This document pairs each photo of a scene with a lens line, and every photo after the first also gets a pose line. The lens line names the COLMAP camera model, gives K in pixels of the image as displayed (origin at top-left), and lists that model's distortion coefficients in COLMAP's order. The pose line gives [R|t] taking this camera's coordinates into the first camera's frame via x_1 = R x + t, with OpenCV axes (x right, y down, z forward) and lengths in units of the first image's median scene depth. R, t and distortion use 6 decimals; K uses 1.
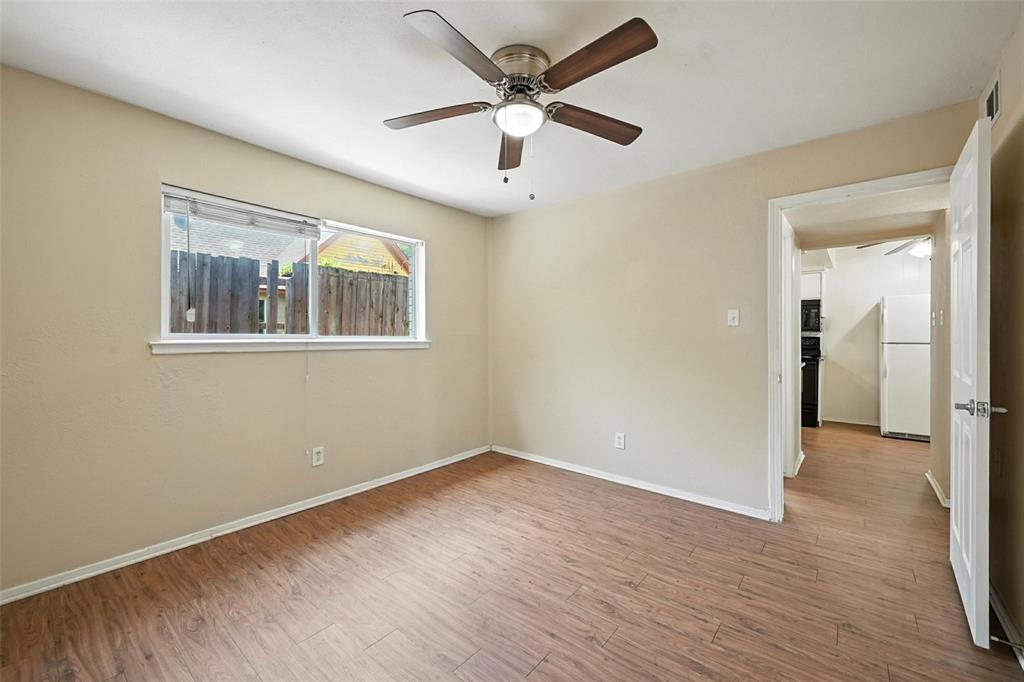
lens RADIAL K [[406.4, 0, 514.8], [0, 406.4, 335.5], [0, 0, 1]] dist [-0.001213, 0.000570]
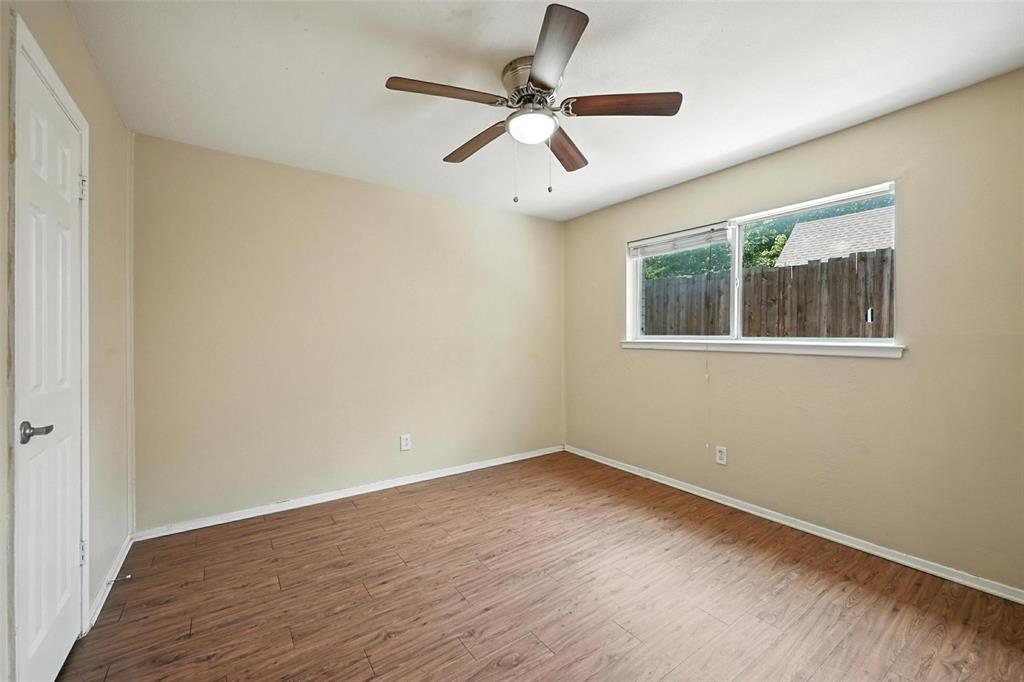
lens RADIAL K [[406.4, 0, 513.6], [0, 406.4, 341.4], [0, 0, 1]] dist [-0.001213, 0.000570]
pose [[-0.253591, 0.011098, -0.967248, 0.694828], [0.000289, 0.999935, 0.011397, -0.000420], [0.967311, 0.002611, -0.253578, 0.828123]]
